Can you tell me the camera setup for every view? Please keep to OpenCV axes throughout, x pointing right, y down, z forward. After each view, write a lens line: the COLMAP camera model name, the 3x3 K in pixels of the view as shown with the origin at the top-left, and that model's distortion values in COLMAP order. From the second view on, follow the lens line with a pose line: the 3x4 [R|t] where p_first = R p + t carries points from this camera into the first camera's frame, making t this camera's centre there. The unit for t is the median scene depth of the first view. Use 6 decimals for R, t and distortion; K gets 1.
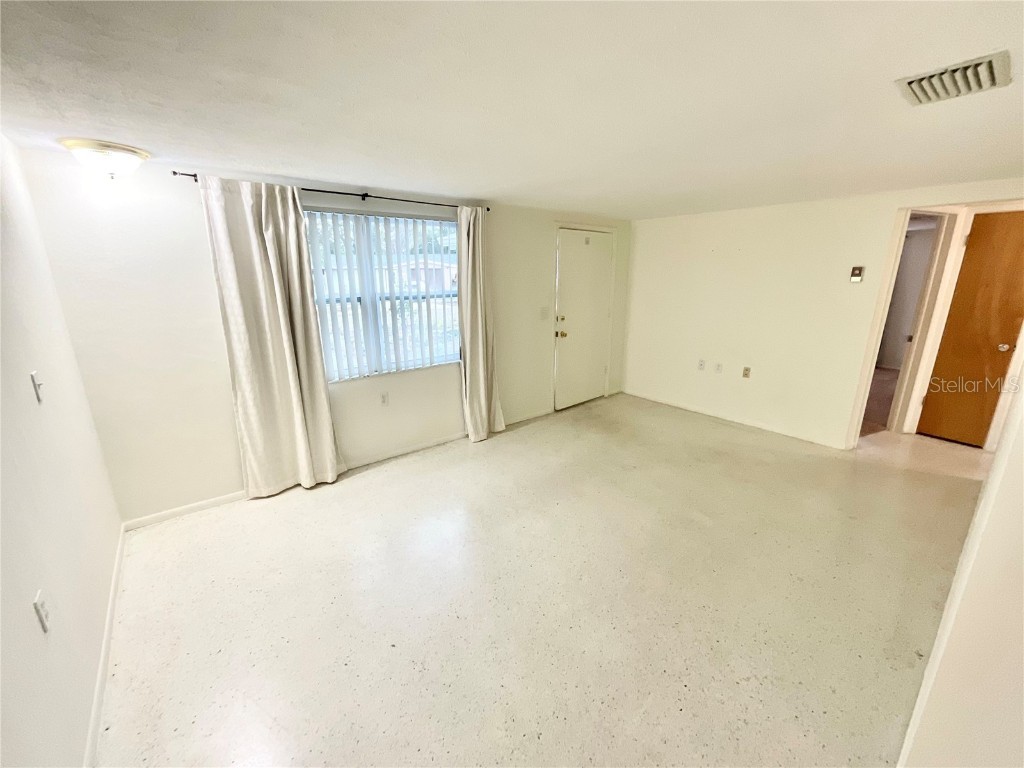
lens RADIAL K [[417.5, 0, 515.2], [0, 417.5, 383.2], [0, 0, 1]] dist [0.005136, -0.002270]
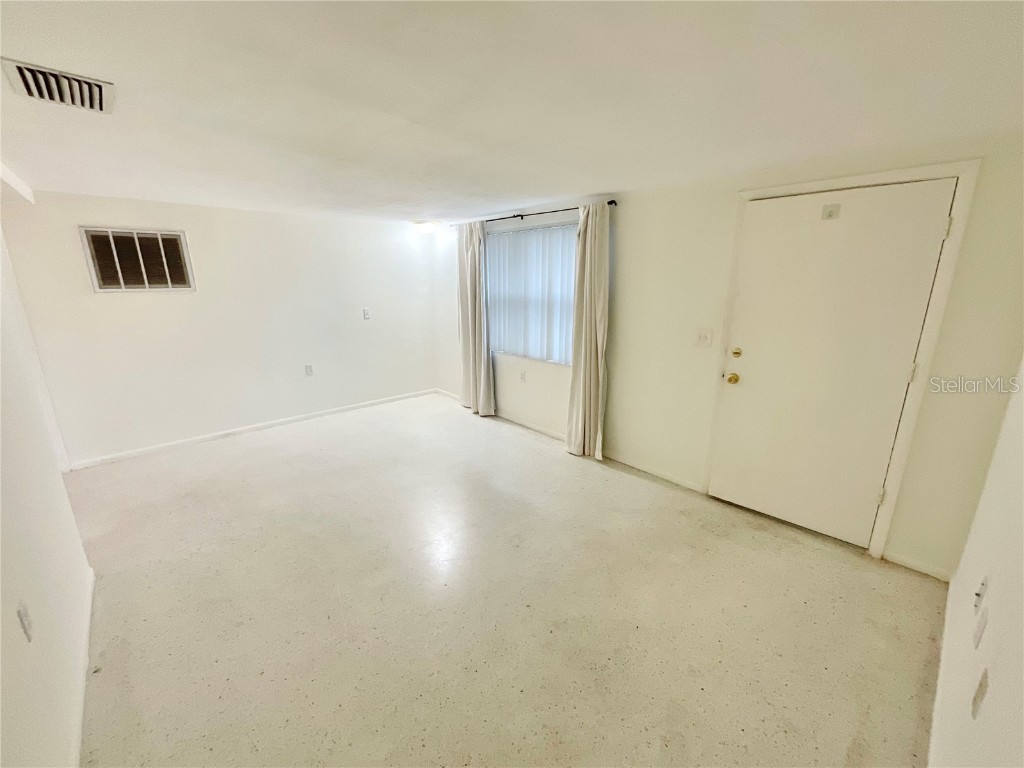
lens RADIAL K [[417.5, 0, 514.5], [0, 417.5, 385.9], [0, 0, 1]] dist [0.005136, -0.002270]
pose [[0.056279, 0.254237, -0.965503, 0.724942], [-0.259833, 0.937444, 0.231703, -0.176419], [0.964012, 0.237829, 0.118817, 0.672965]]
